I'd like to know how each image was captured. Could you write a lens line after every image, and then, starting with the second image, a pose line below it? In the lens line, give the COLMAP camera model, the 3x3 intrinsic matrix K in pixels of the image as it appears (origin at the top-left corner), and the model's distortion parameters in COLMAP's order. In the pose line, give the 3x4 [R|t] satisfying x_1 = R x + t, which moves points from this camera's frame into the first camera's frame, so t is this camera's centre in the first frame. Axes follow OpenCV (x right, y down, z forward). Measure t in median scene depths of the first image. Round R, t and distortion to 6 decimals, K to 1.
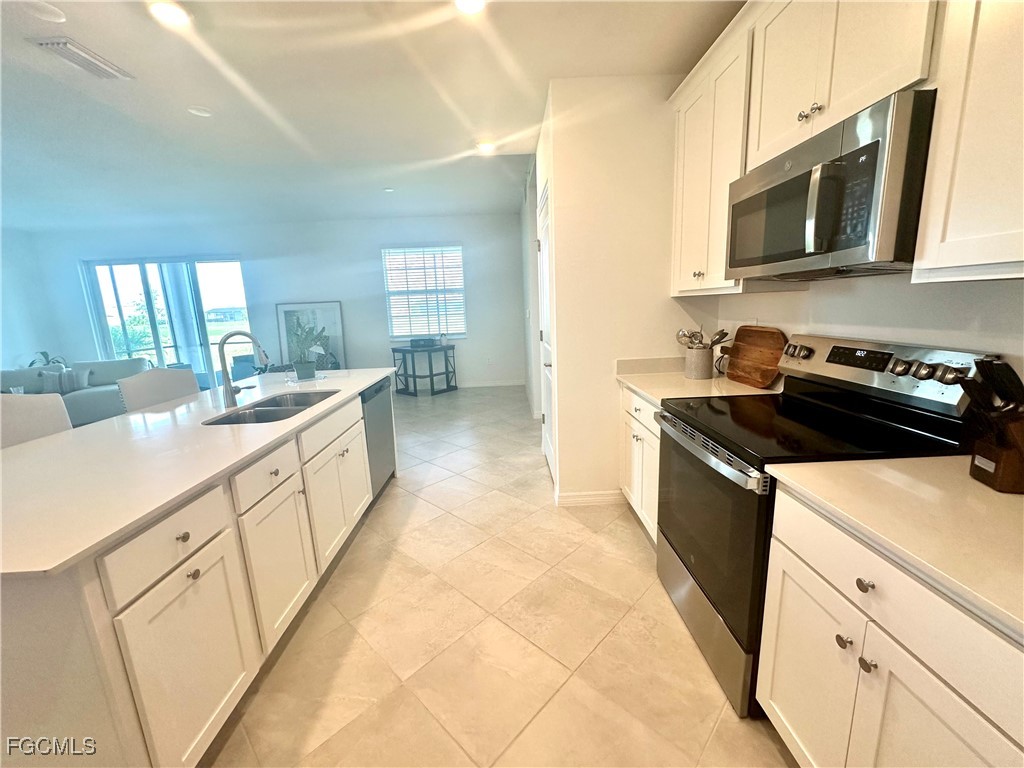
lens RADIAL K [[410.1, 0, 512.7], [0, 410.1, 385.3], [0, 0, 1]] dist [-0.007812, 0.002494]
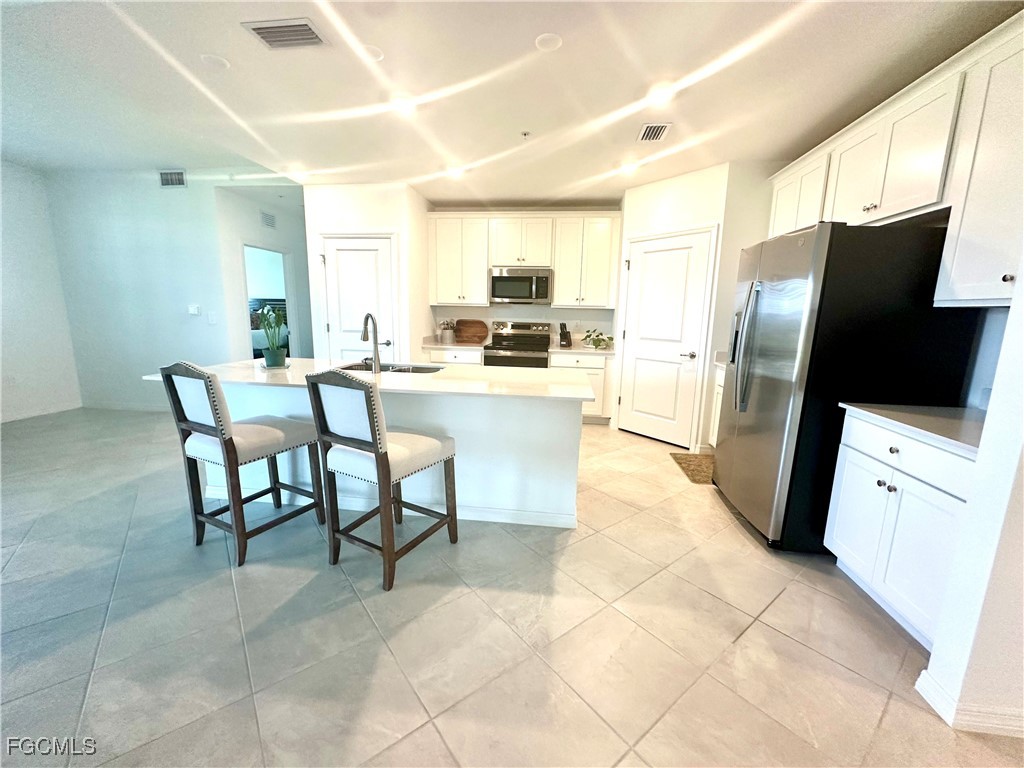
lens RADIAL K [[410.1, 0, 509.6], [0, 410.1, 386.9], [0, 0, 1]] dist [-0.007812, 0.002494]
pose [[0.148523, -0.137930, 0.979243, -1.571218], [0.162682, 0.980142, 0.113382, 0.013731], [-0.975436, 0.142466, 0.168012, 0.325707]]
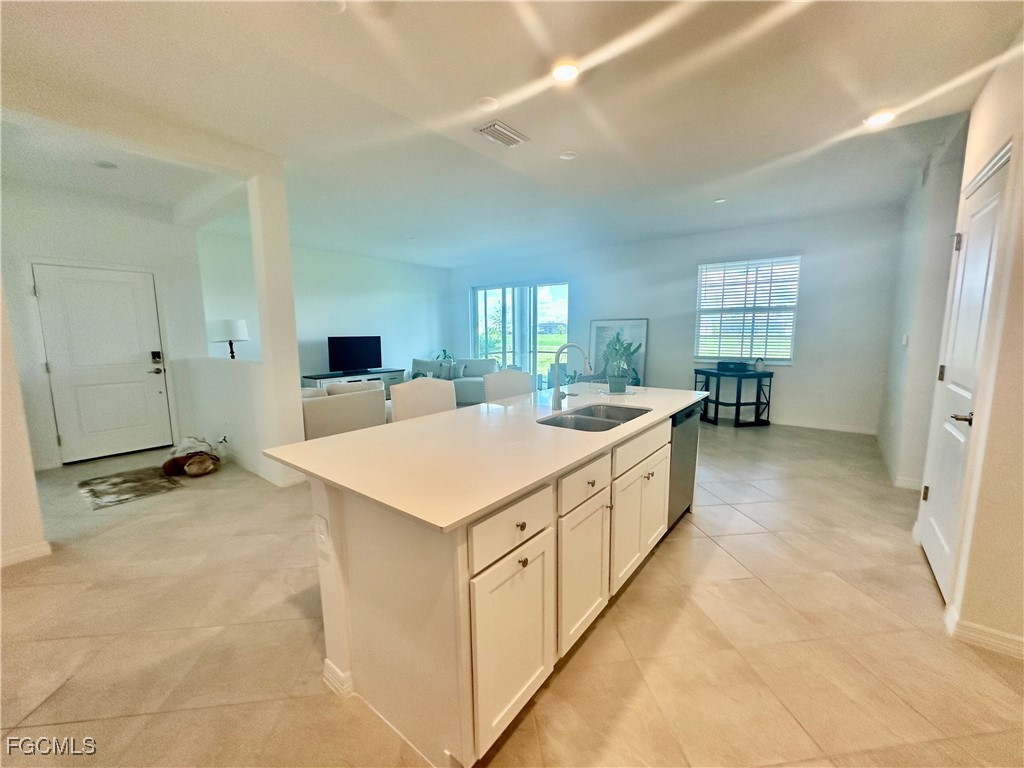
lens RADIAL K [[410.1, 0, 511.5], [0, 410.1, 387.2], [0, 0, 1]] dist [-0.007812, 0.002494]
pose [[0.770558, 0.119630, -0.626043, -0.076656], [-0.143819, 0.989530, 0.012071, -0.003785], [0.620933, 0.080736, 0.779695, 0.038298]]
